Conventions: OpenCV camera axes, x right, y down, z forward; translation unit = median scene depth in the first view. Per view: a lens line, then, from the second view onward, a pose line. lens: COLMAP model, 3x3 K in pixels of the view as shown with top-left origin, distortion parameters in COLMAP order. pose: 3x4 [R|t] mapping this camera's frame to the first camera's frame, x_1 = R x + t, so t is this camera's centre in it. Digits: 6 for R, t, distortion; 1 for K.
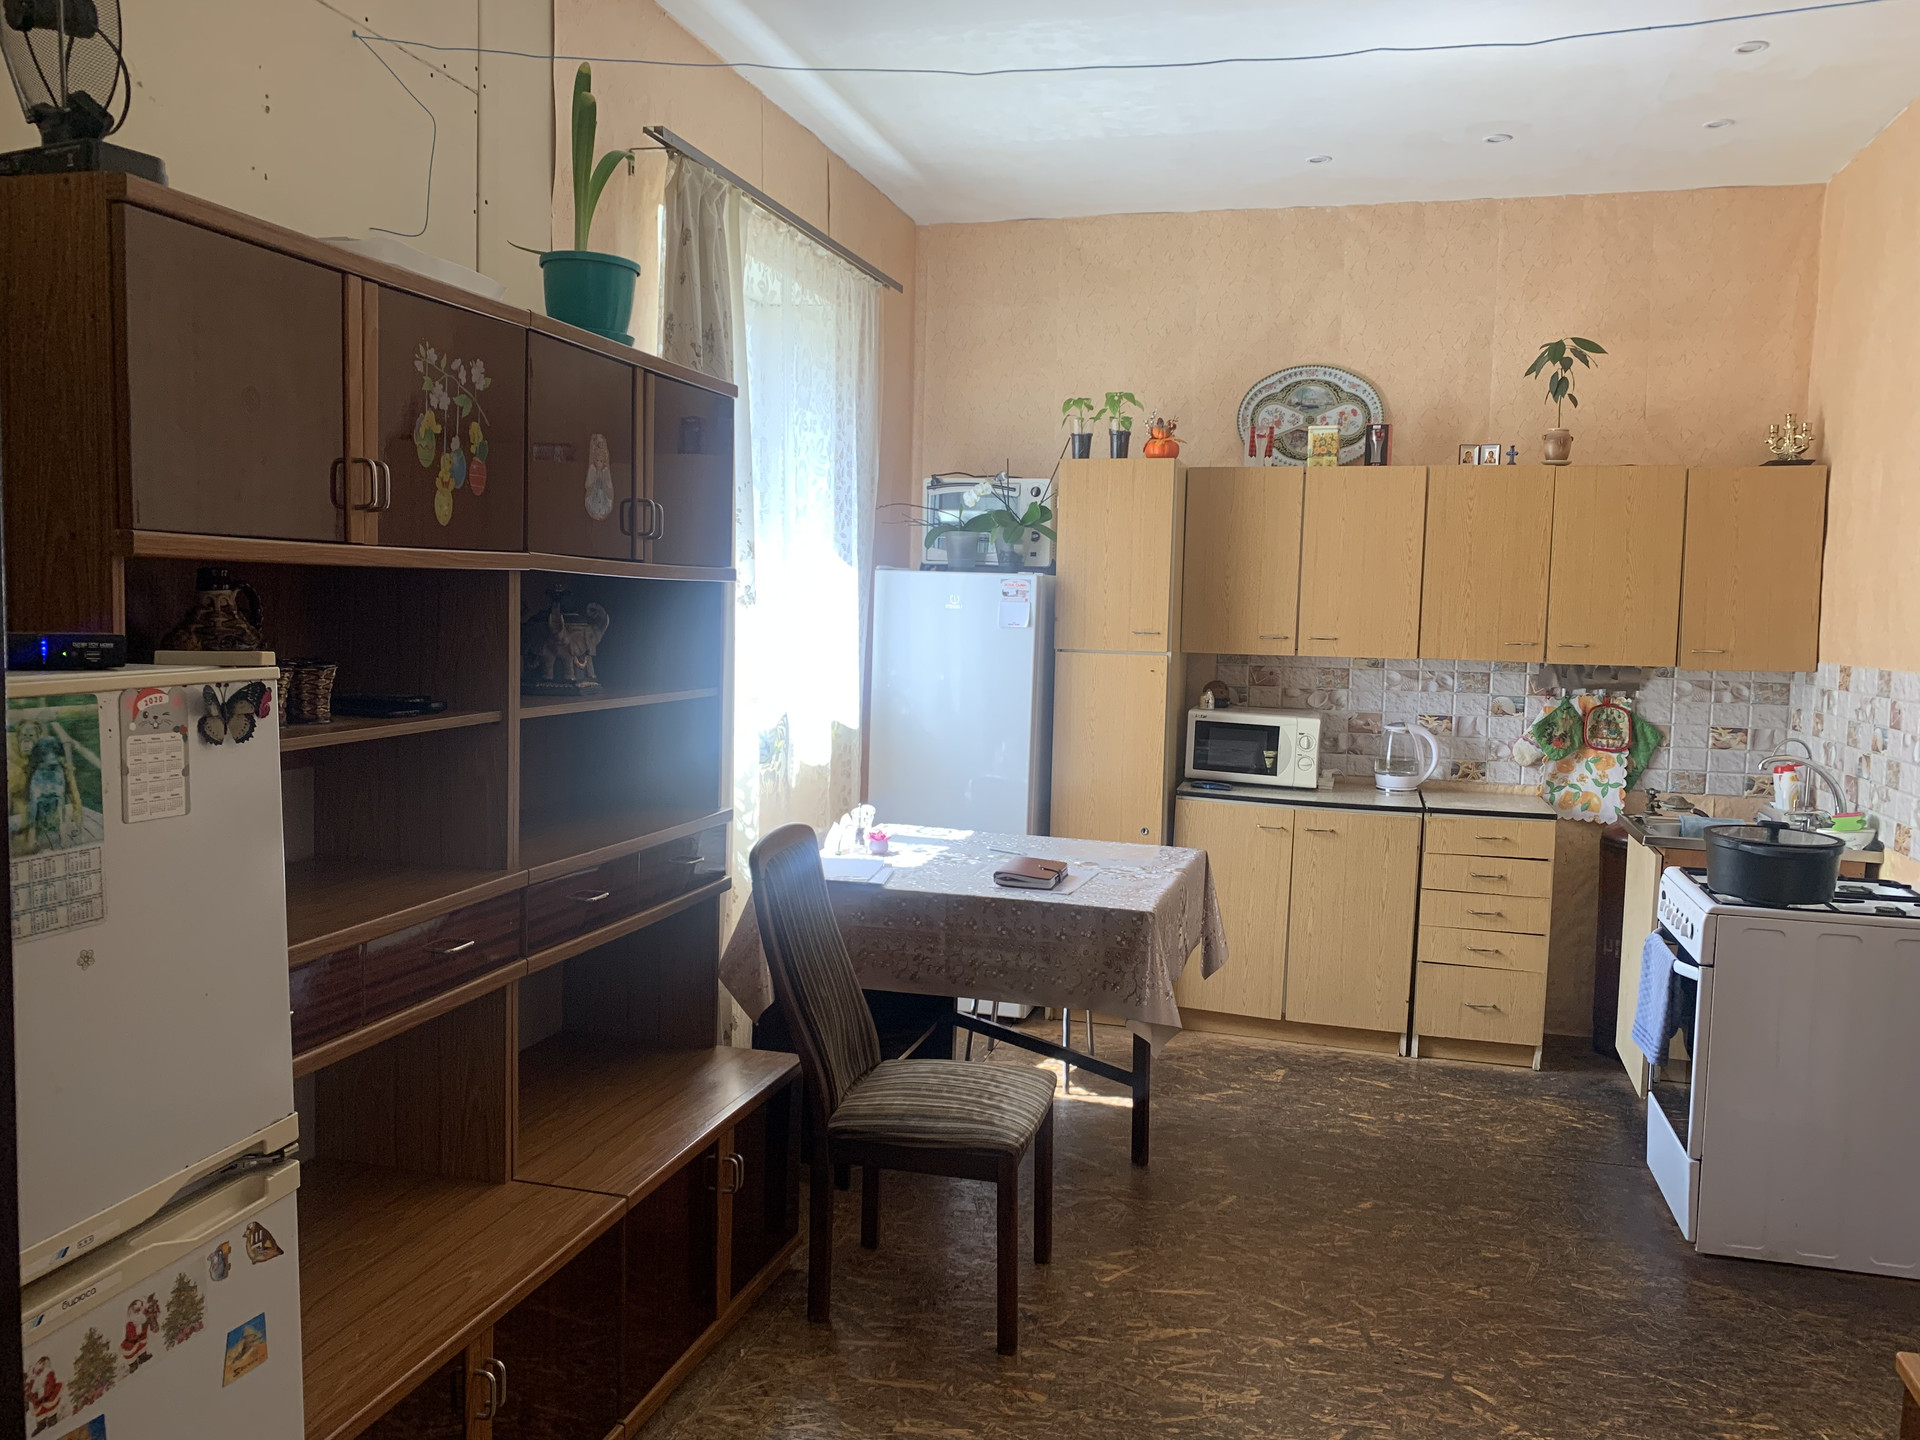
lens RADIAL K [[1469.7, 0, 973.3], [0, 1469.7, 700.0], [0, 0, 1]] dist [0.067348, -0.074482]
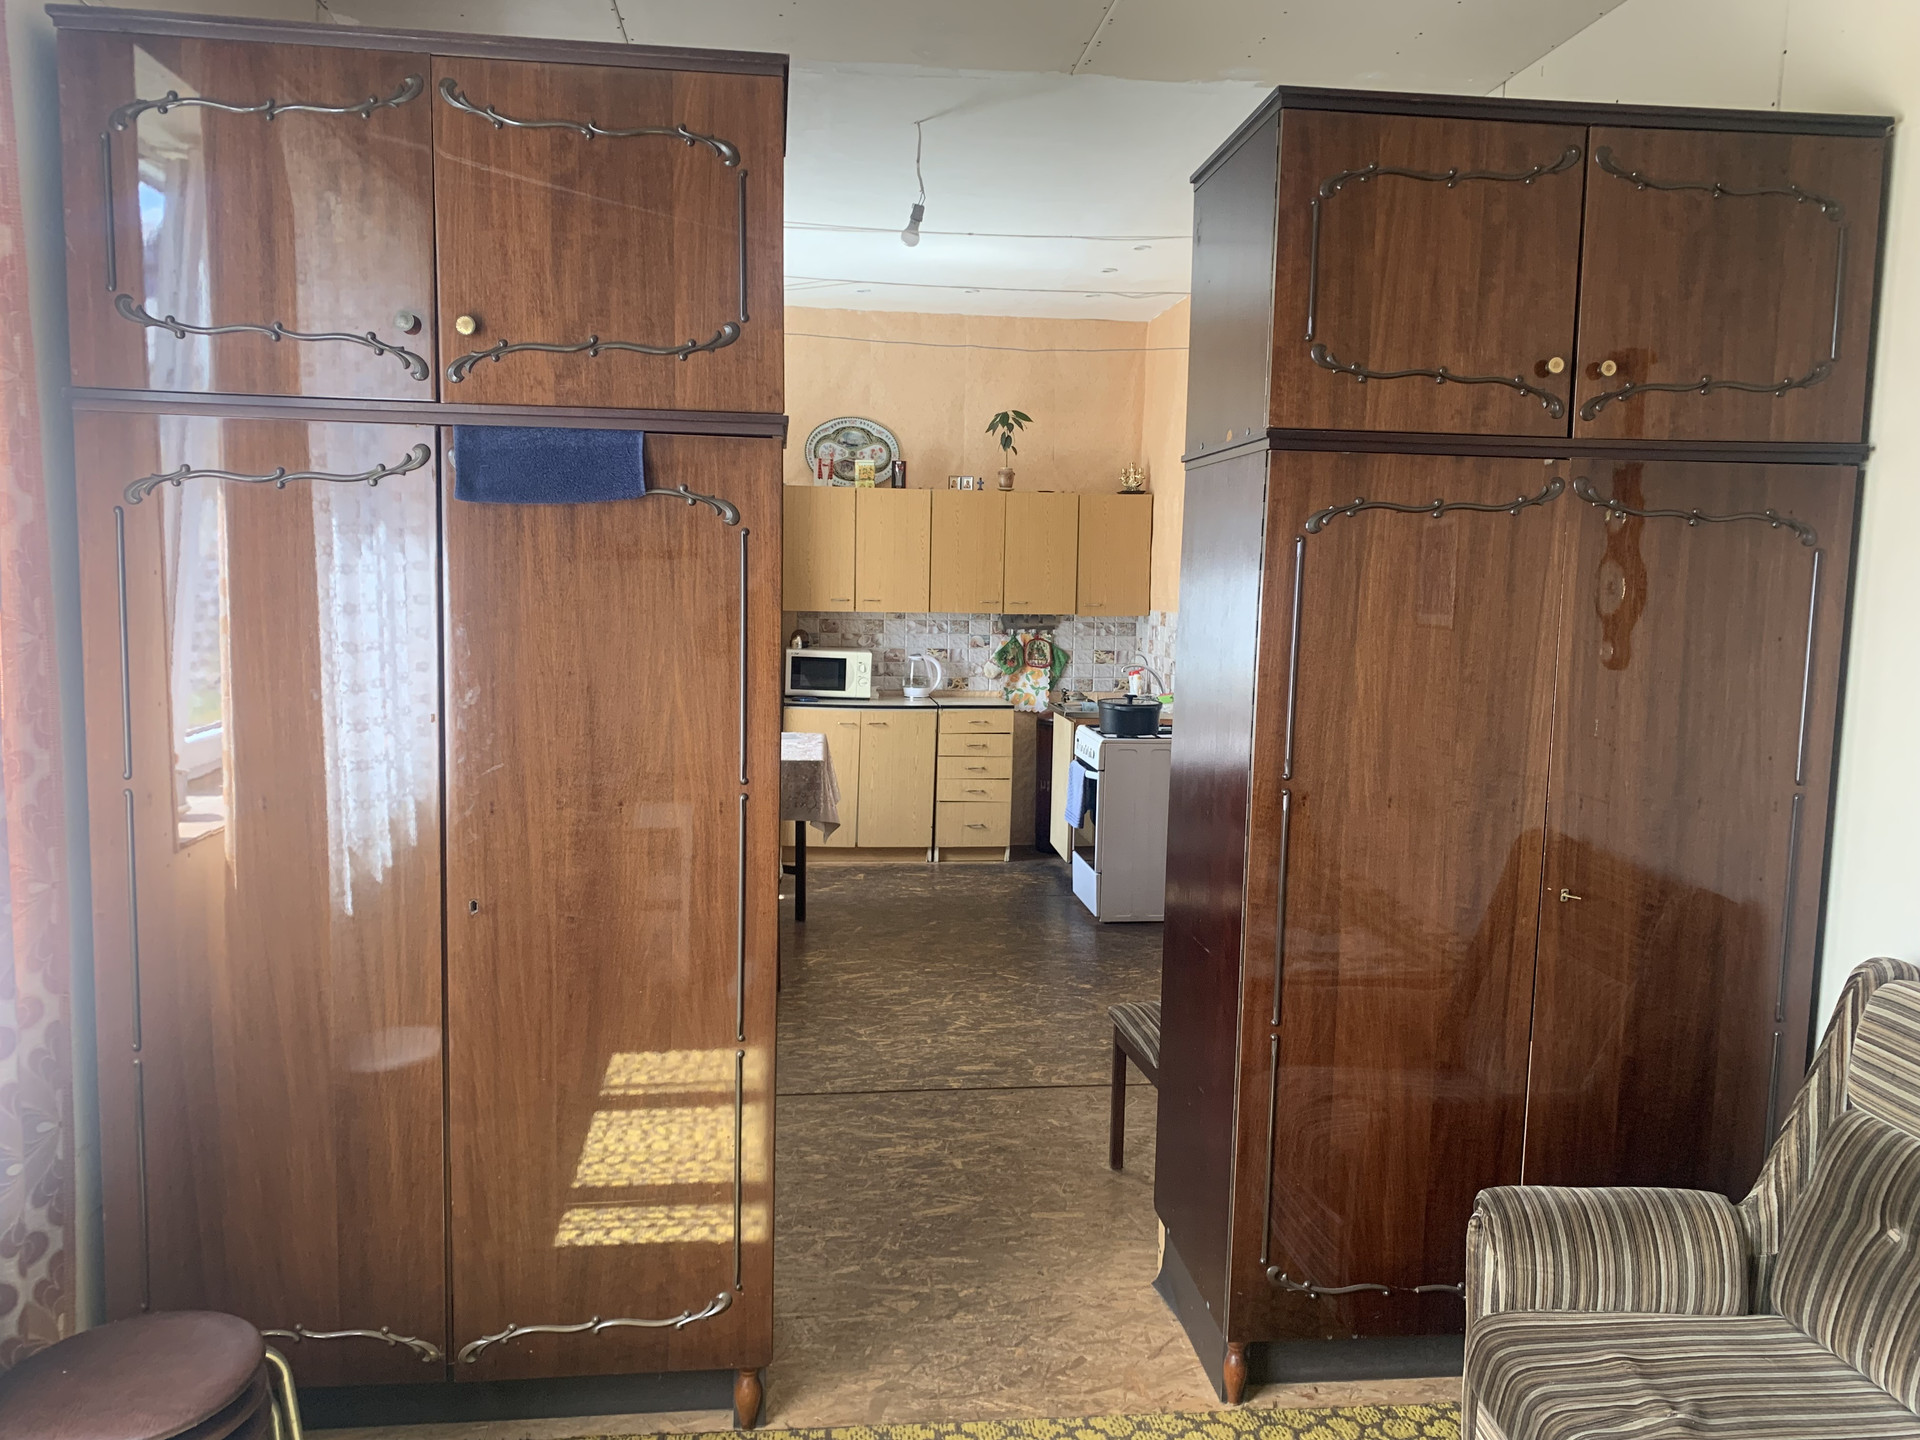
lens RADIAL K [[1469.7, 0, 940.8], [0, 1469.7, 719.9], [0, 0, 1]] dist [0.067348, -0.074482]
pose [[0.931208, -0.046636, 0.361493, -0.255835], [0.030349, 0.998258, 0.050603, 0.007414], [-0.363223, -0.036151, 0.931001, -0.459116]]
